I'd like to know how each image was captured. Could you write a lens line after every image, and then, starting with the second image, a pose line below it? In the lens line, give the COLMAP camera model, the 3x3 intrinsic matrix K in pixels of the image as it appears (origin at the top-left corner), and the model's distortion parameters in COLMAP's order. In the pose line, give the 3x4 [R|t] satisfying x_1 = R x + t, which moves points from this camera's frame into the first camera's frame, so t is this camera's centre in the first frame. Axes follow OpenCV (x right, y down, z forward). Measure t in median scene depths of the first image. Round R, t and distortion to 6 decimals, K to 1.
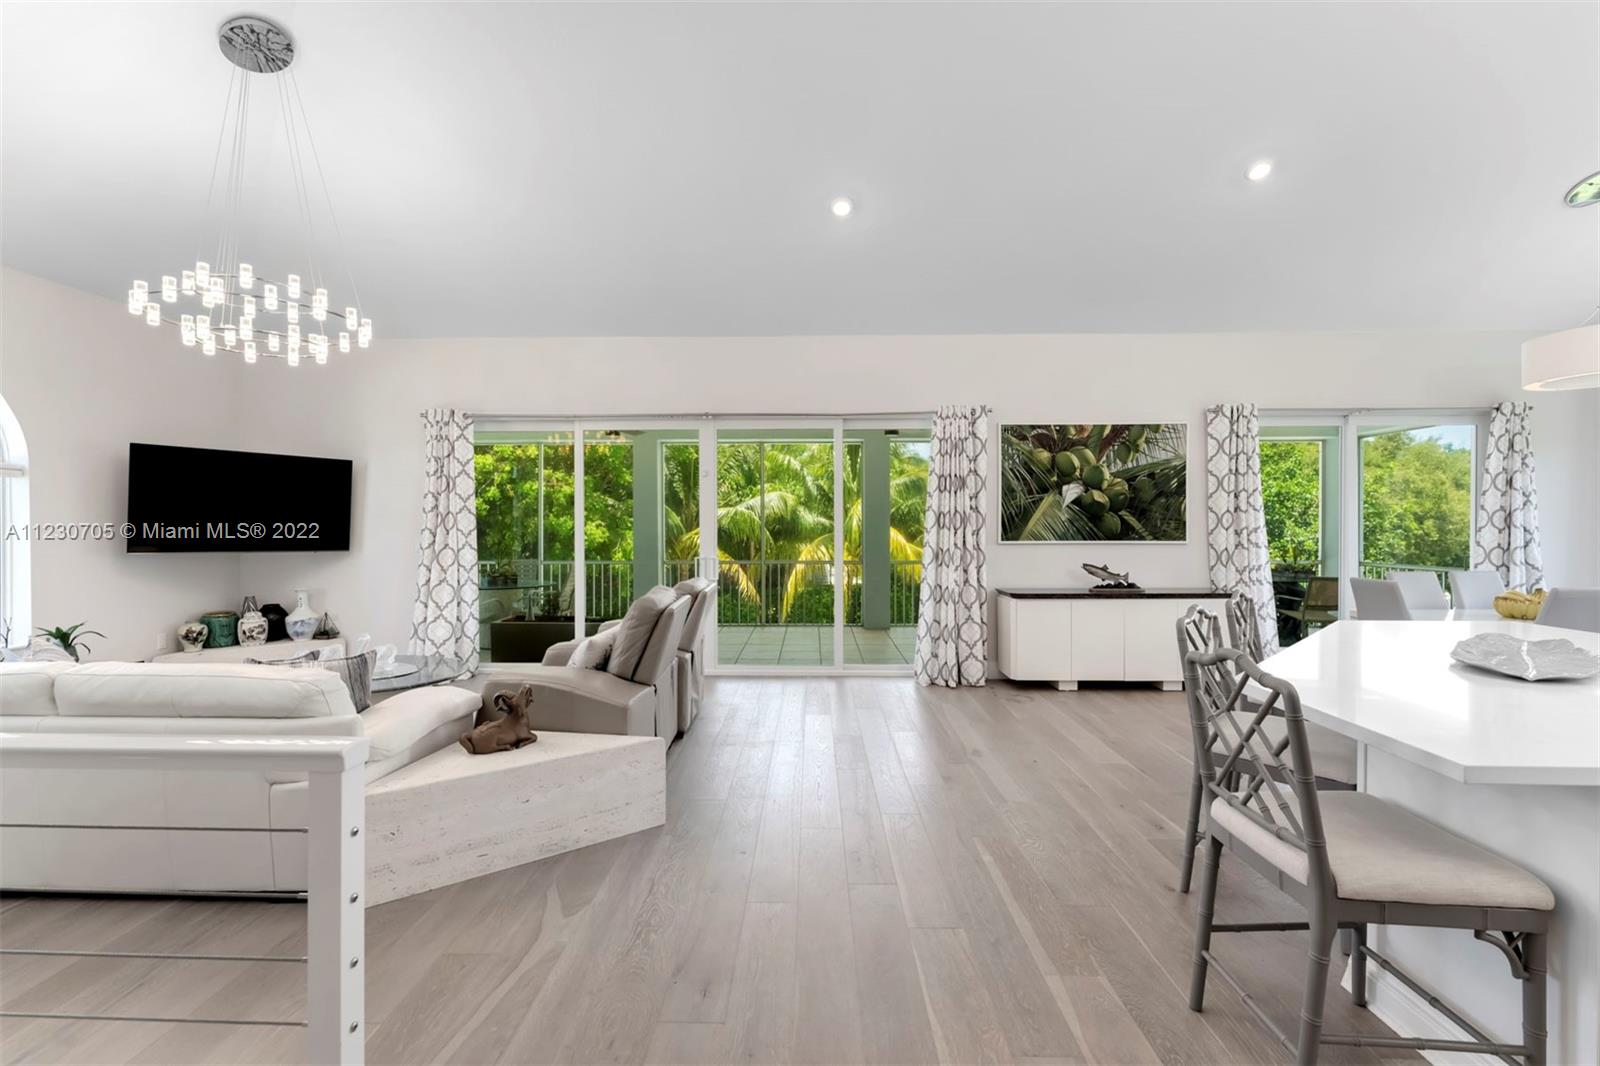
lens RADIAL K [[677.4, 0, 797.7], [0, 677.4, 523.1], [0, 0, 1]] dist [0.003302, 0.000046]
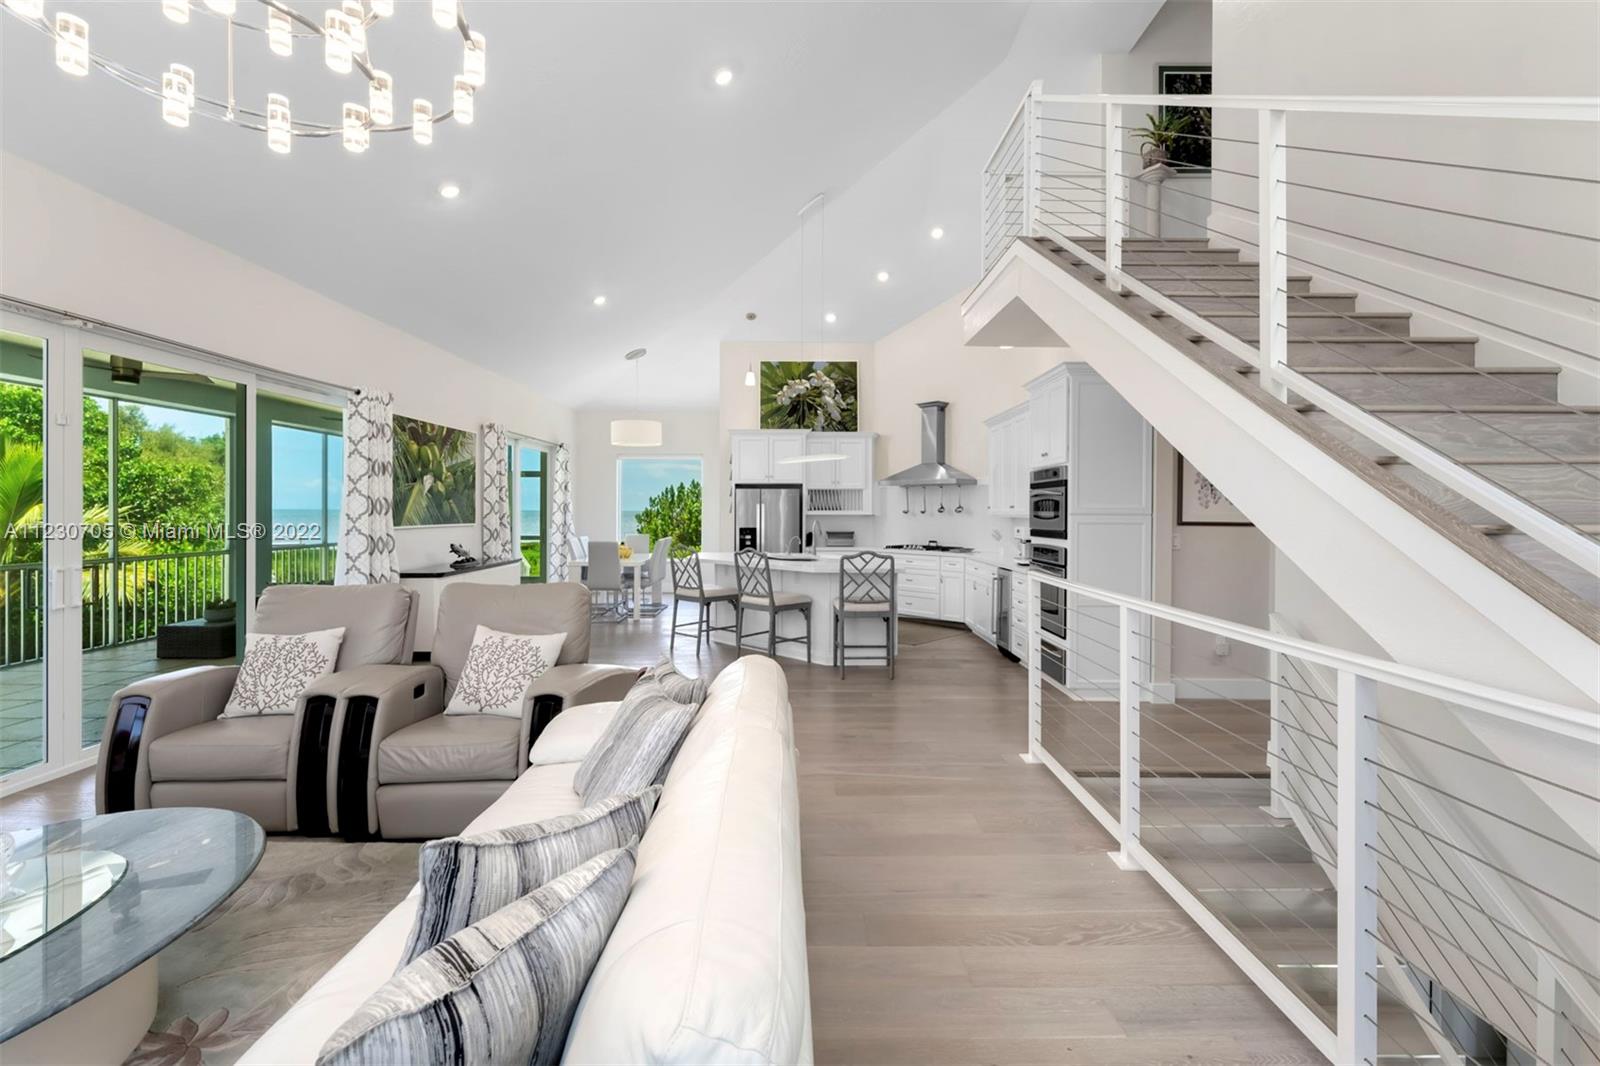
lens RADIAL K [[677.4, 0, 797.7], [0, 677.4, 523.1], [0, 0, 1]] dist [0.003302, 0.000046]
pose [[-0.028022, -0.018277, 0.999440, -0.750321], [-0.006293, 0.999816, 0.018108, -0.001683], [-0.999588, -0.005782, -0.028131, 0.416735]]
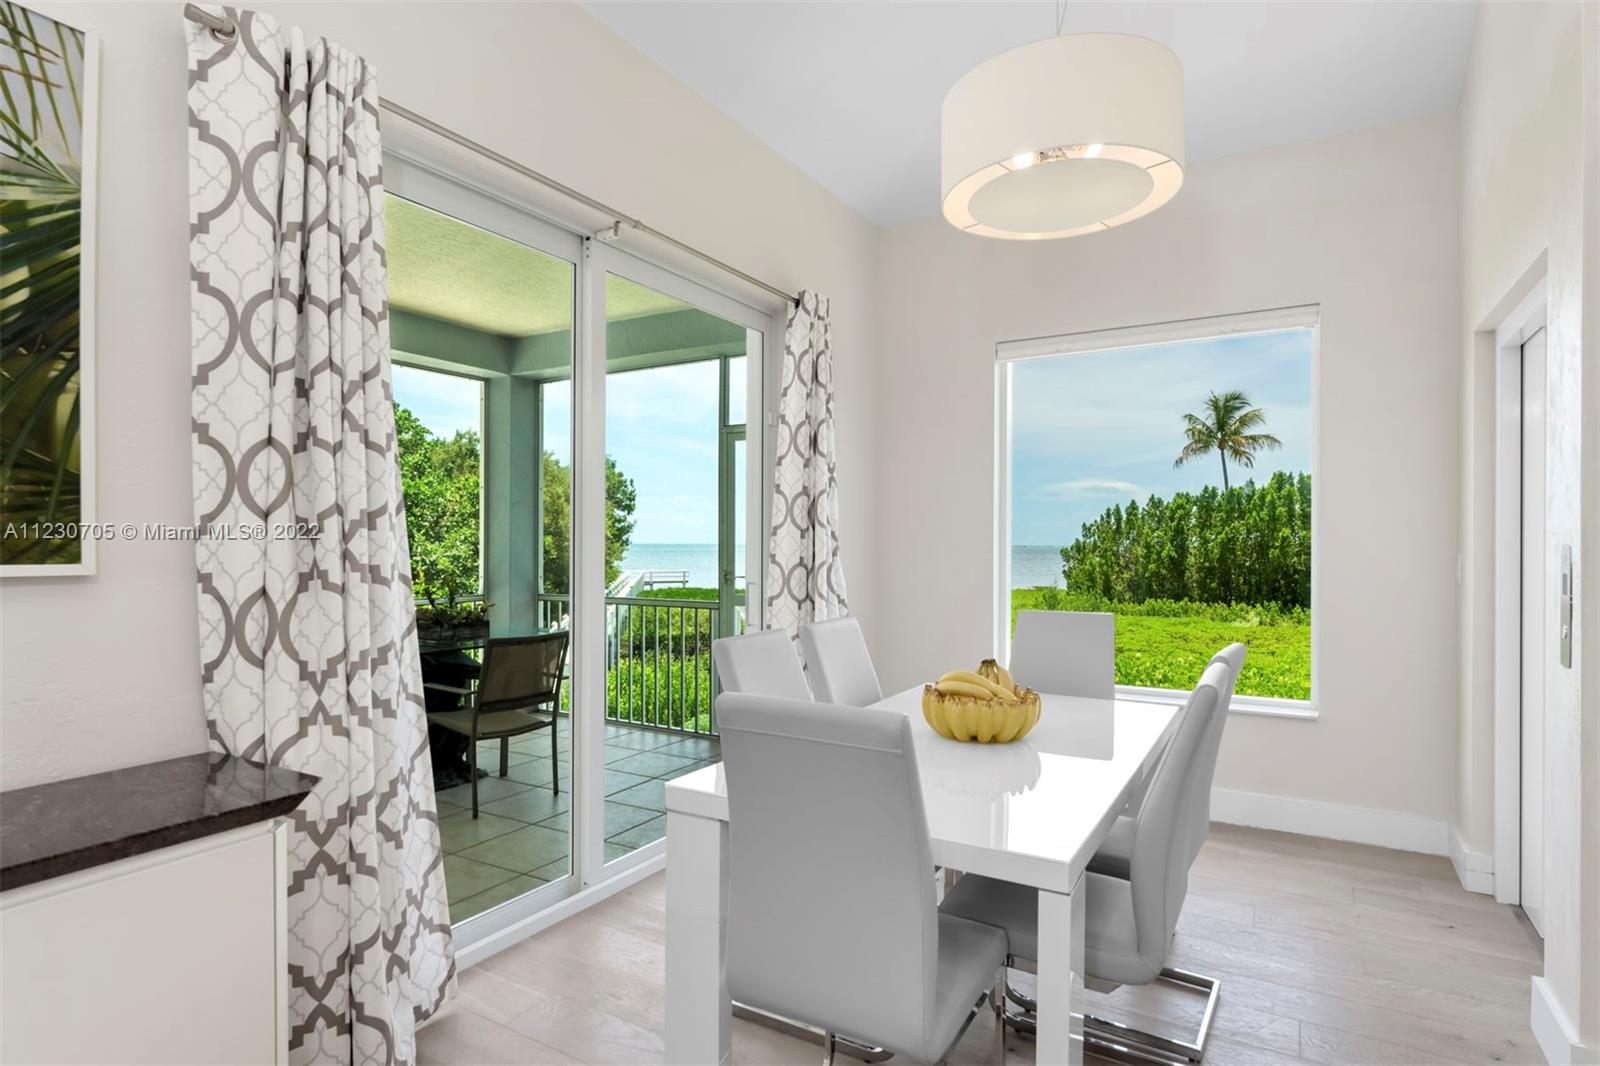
lens RADIAL K [[839.6, 0, 797.2], [0, 839.6, 547.2], [0, 0, 1]] dist [-0.004071, -0.000933]
pose [[0.489944, -0.002070, 0.871751, 0.450197], [-0.003608, 0.999984, 0.004402, 0.018783], [-0.871746, -0.005302, 0.489929, 0.663361]]
